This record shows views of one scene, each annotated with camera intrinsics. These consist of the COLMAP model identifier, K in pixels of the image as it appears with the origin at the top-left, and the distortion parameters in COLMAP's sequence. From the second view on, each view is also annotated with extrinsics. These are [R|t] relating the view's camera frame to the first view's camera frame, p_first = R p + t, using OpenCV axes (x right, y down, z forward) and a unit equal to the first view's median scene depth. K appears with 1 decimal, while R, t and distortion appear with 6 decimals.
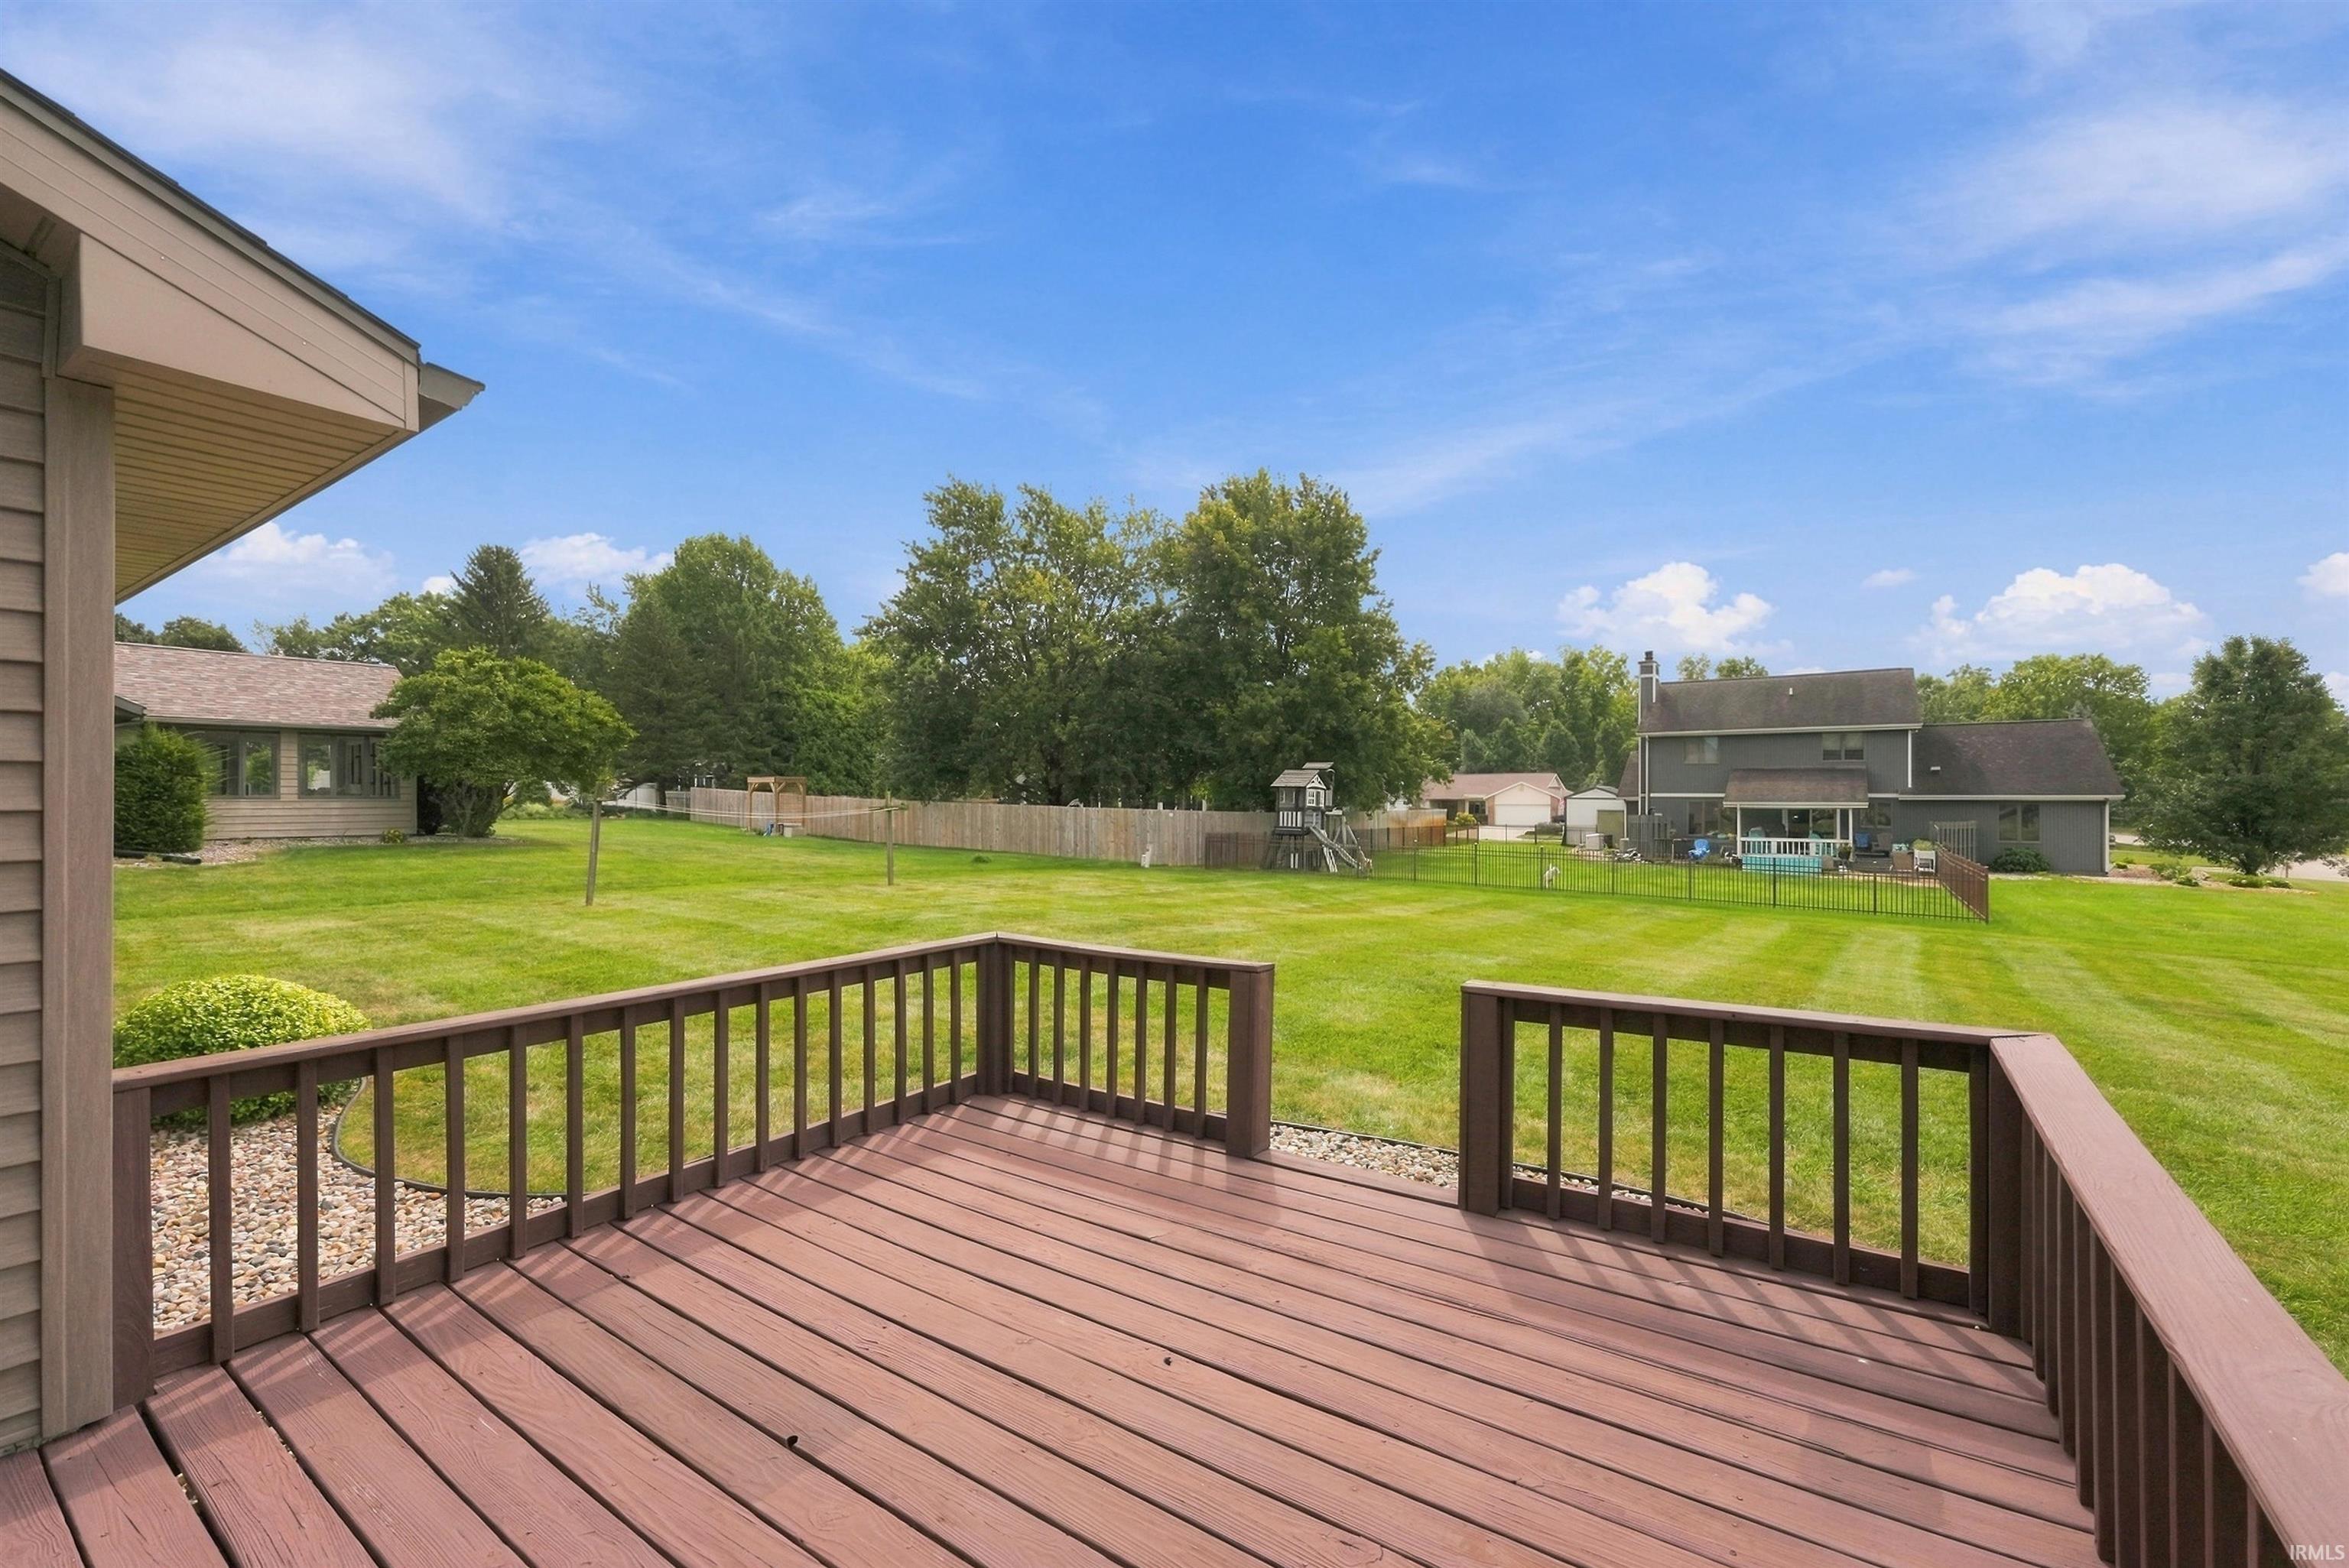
lens RADIAL K [[952.7, 0, 1184.4], [0, 952.7, 757.6], [0, 0, 1]] dist [0.028107, 0.000239]
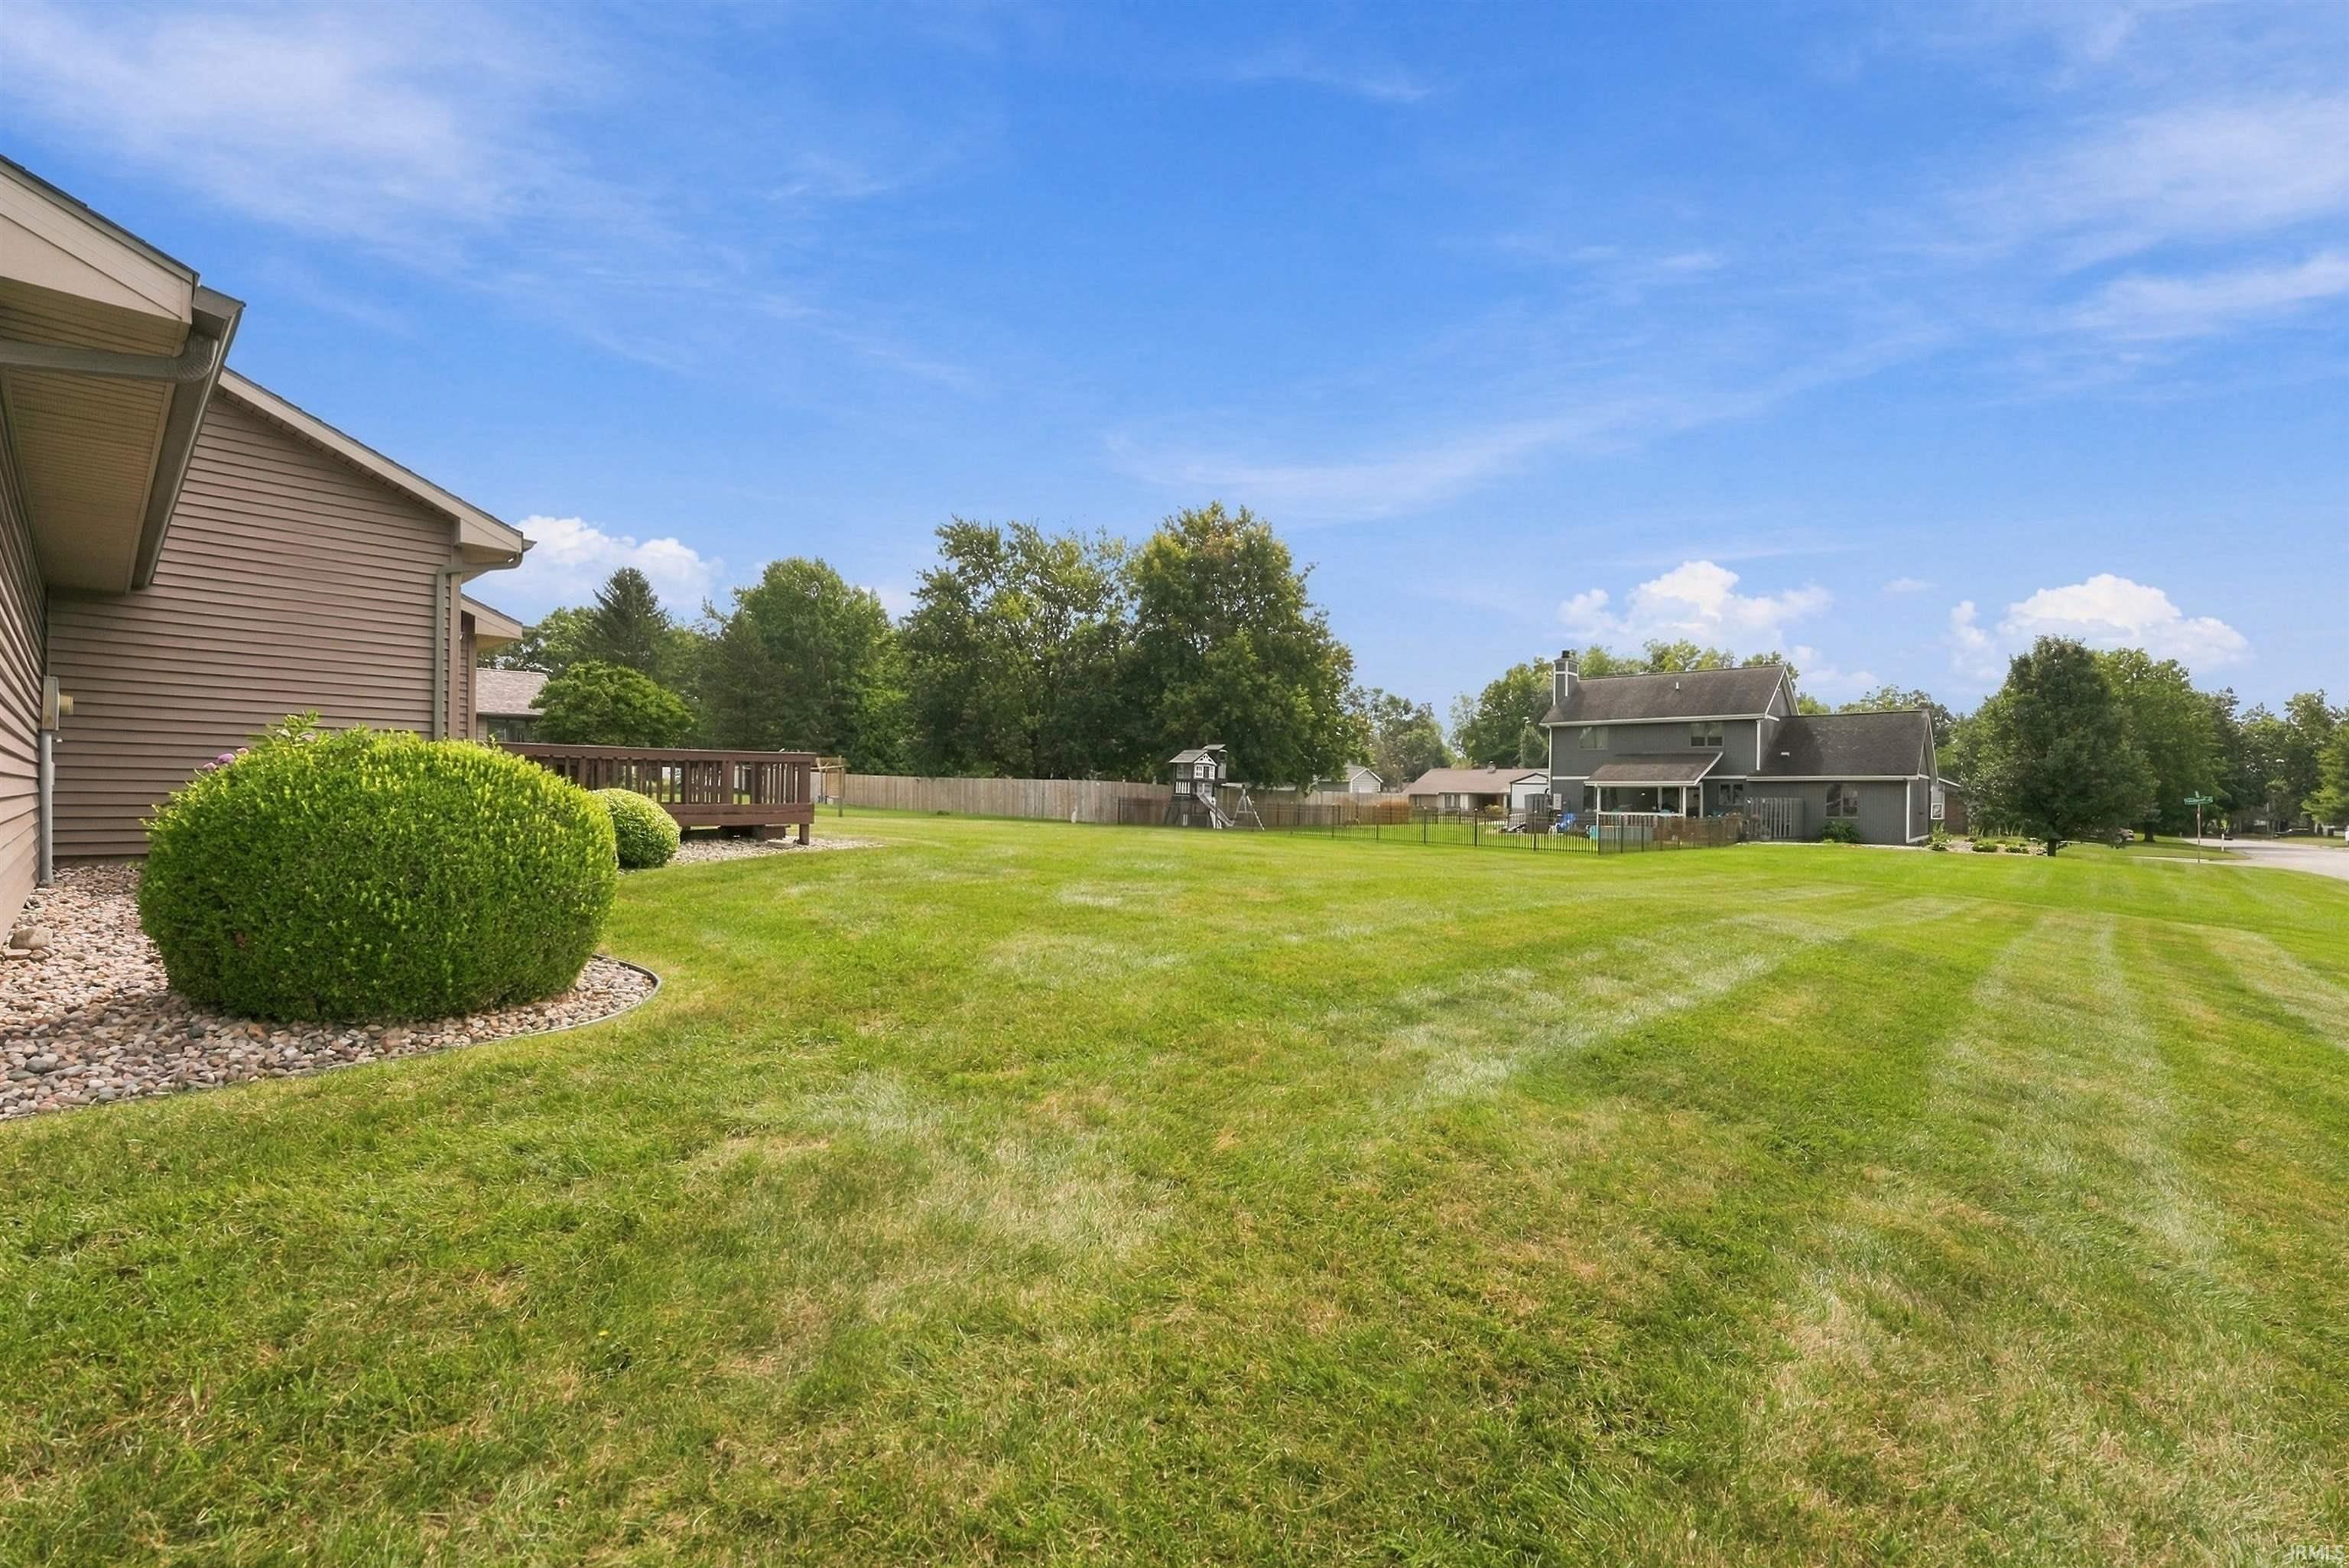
lens RADIAL K [[939.6, 0, 1174.5], [0, 939.6, 784.0], [0, 0, 1]] dist [0.018705, -0.000280]
pose [[0.994117, 0.007427, -0.108053, 0.168642], [-0.004021, 0.999489, 0.031709, 0.013453], [0.108233, -0.031088, 0.993639, -0.188707]]
